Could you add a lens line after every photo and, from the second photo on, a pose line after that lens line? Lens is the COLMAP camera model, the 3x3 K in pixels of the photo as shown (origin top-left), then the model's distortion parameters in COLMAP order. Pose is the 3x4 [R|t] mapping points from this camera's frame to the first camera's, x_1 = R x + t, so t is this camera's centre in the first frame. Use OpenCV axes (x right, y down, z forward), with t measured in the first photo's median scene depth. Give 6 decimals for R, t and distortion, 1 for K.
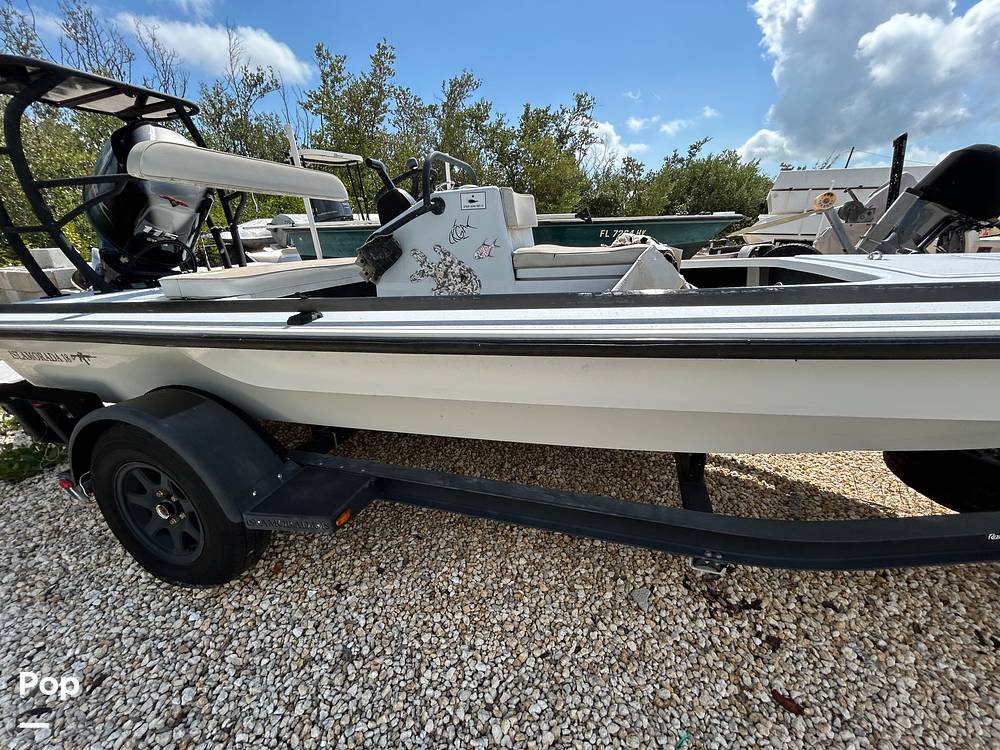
lens RADIAL K [[406.4, 0, 500.1], [0, 406.4, 372.5], [0, 0, 1]] dist [0.000870, -0.000325]
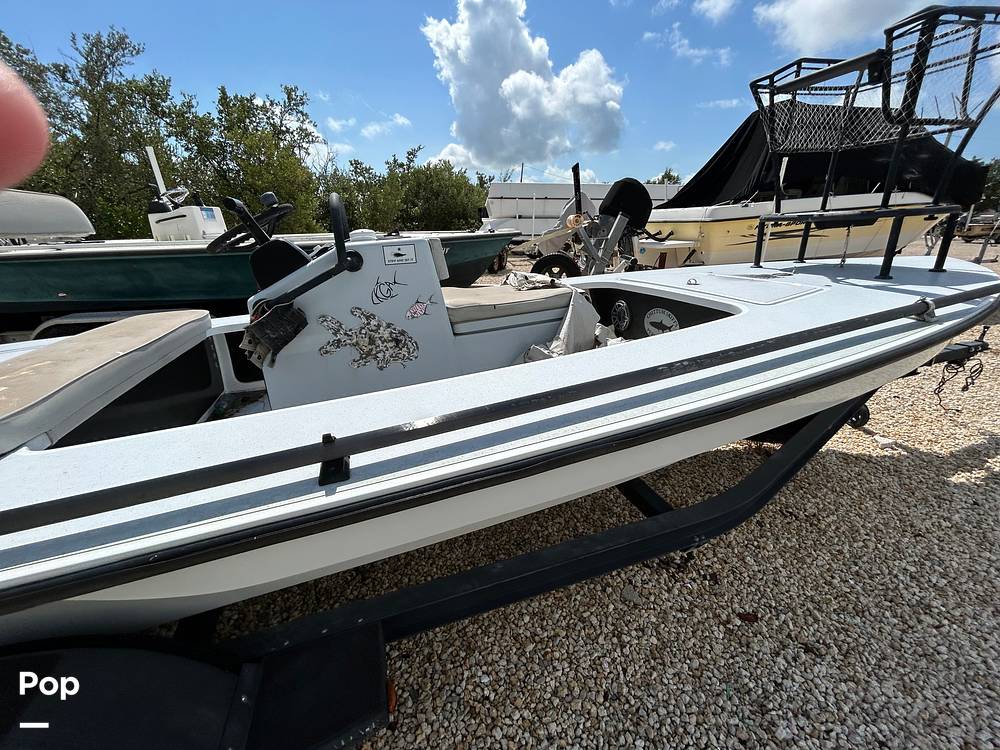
lens RADIAL K [[406.4, 0, 500.0], [0, 406.4, 373.4], [0, 0, 1]] dist [0.000870, -0.000325]
pose [[0.817166, -0.208355, 0.537428, -0.374714], [0.206548, 0.976312, 0.064446, -0.174791], [-0.538125, 0.058342, 0.840844, 0.169199]]
